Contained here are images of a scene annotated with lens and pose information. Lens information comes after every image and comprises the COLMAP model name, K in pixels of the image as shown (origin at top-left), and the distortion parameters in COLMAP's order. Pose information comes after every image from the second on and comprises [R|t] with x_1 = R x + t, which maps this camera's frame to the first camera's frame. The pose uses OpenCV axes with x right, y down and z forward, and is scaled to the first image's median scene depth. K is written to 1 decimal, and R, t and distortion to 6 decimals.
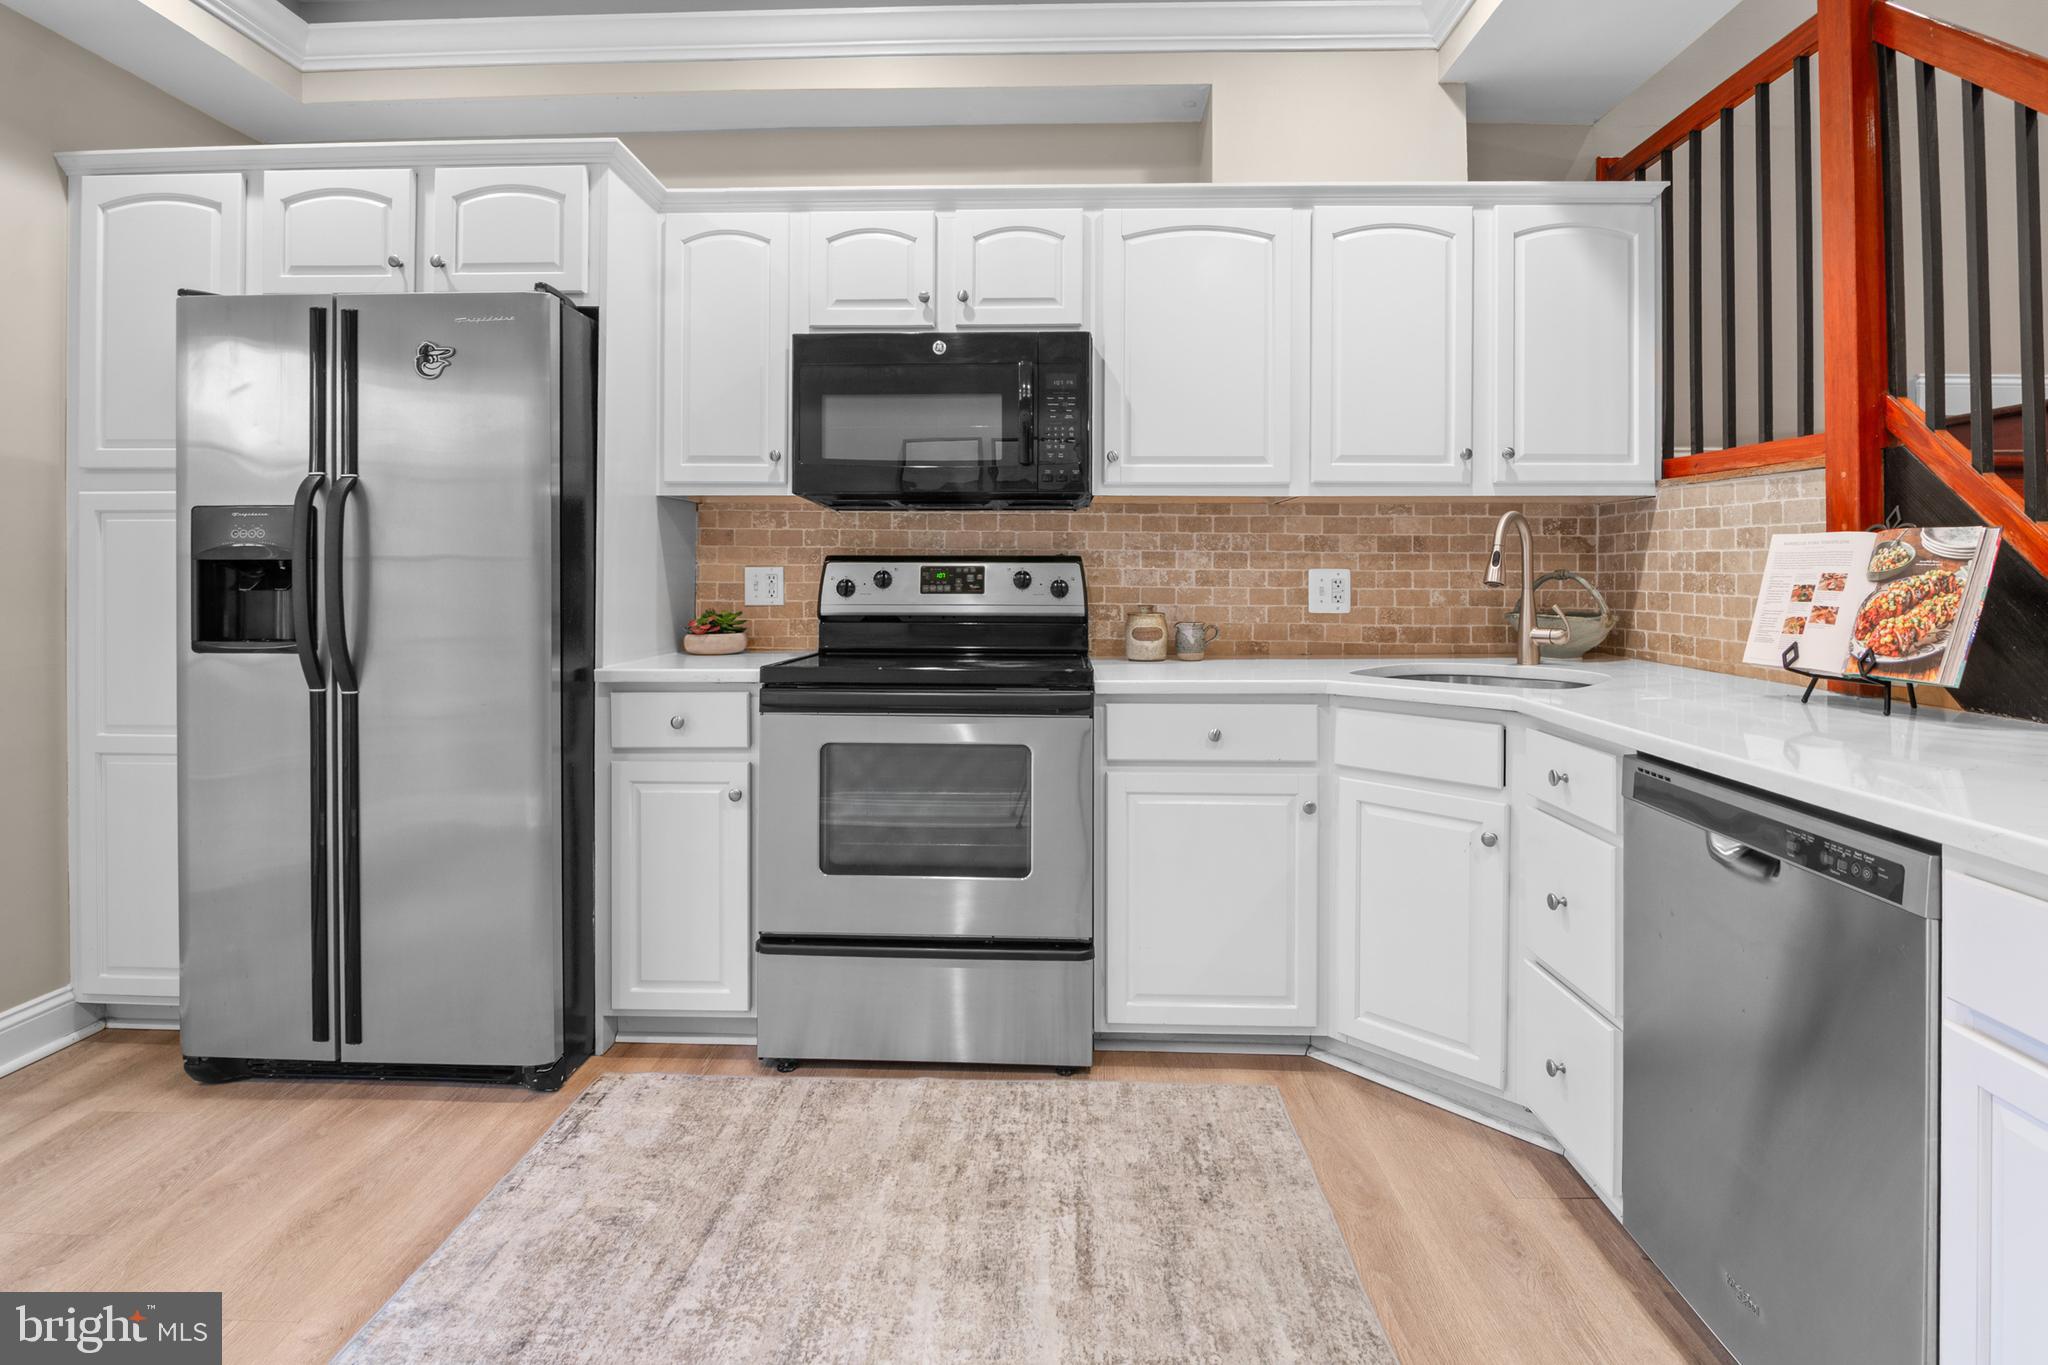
lens RADIAL K [[1038.2, 0, 1022.2], [0, 1038.2, 584.9], [0, 0, 1]] dist [-0.002720, -0.006641]
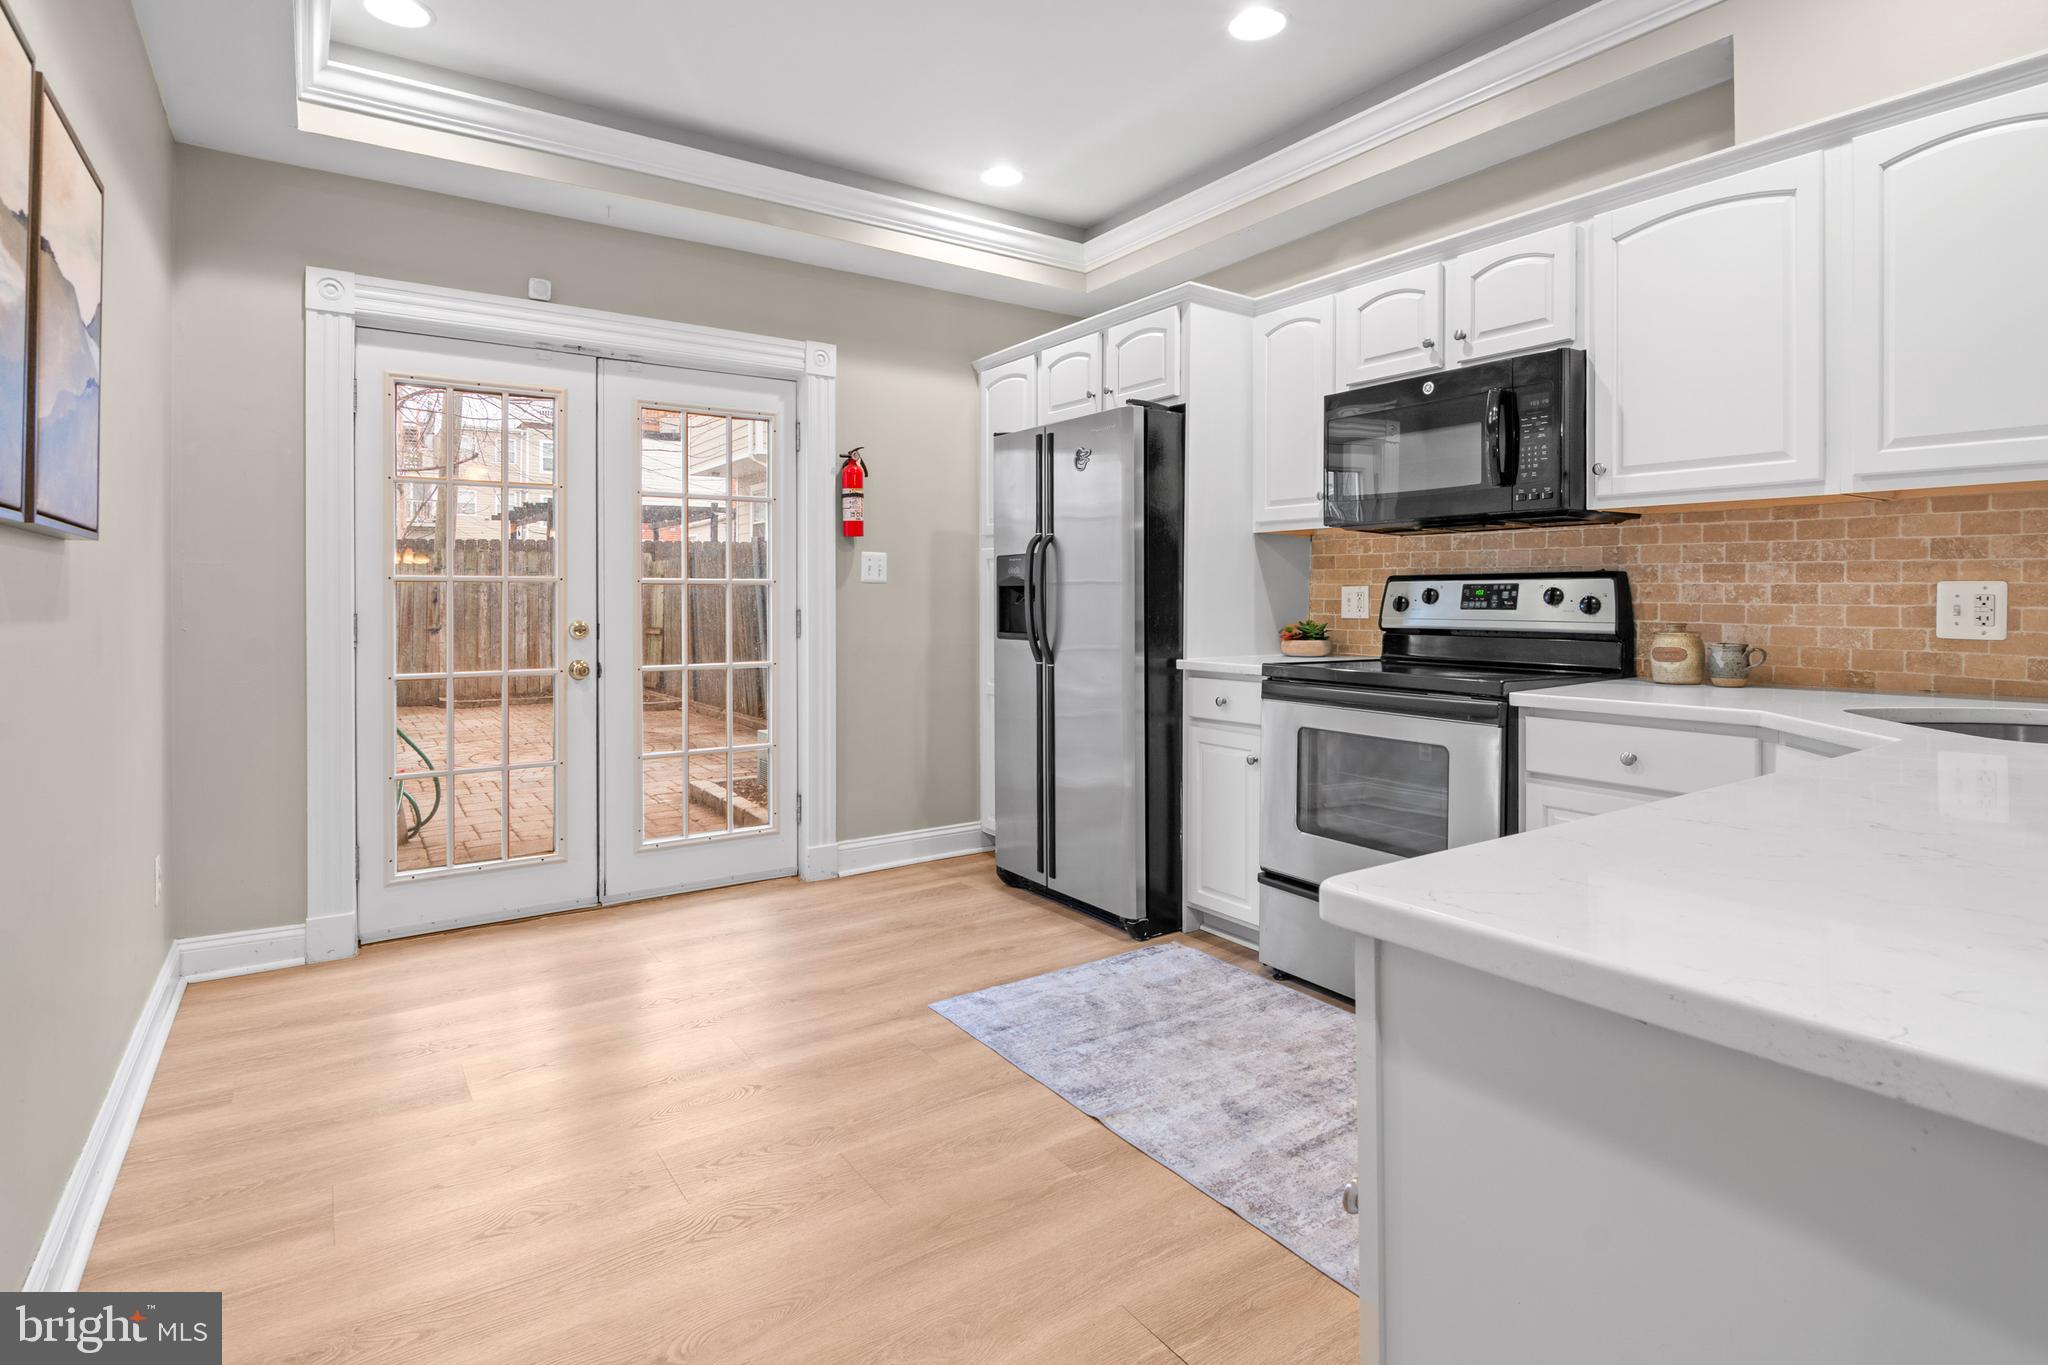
lens RADIAL K [[1023.1, 0, 1018.7], [0, 1023.1, 615.4], [0, 0, 1]] dist [-0.003581, -0.005430]
pose [[0.589222, 0.012665, -0.807872, 0.594778], [-0.003564, 0.999908, 0.013076, 0.003126], [0.807963, -0.004825, 0.589213, -0.003134]]
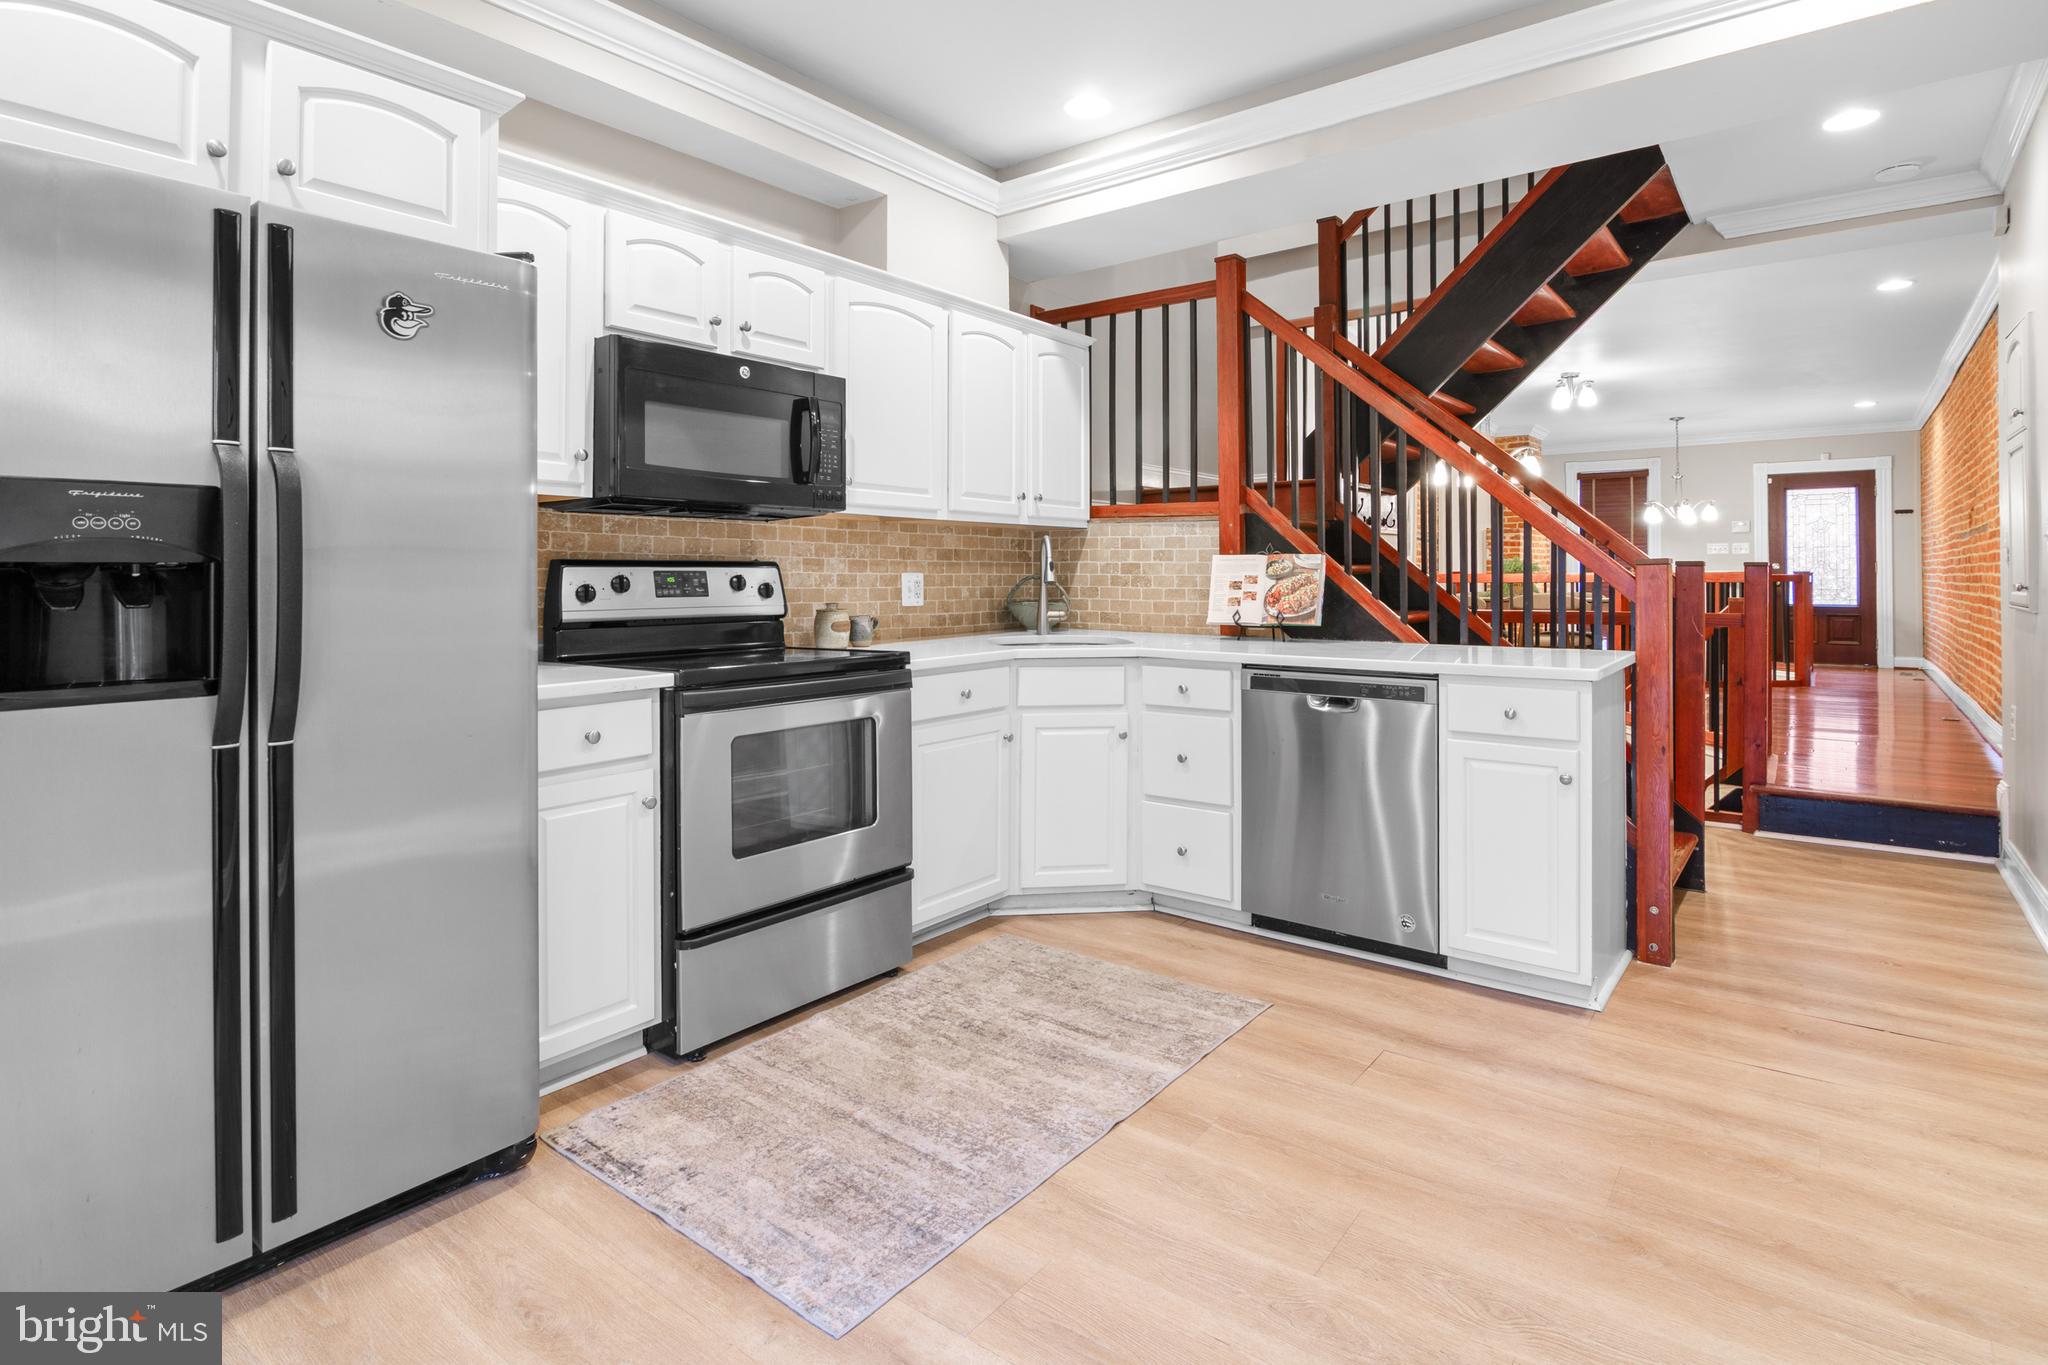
lens RADIAL K [[1054.9, 0, 1019.1], [0, 1054.9, 580.7], [0, 0, 1]] dist [-0.005340, -0.002674]
pose [[0.582780, -0.007582, 0.812594, -0.885242], [0.011611, 0.999932, 0.001003, -0.006038], [-0.812547, 0.008850, 0.582829, 0.124105]]
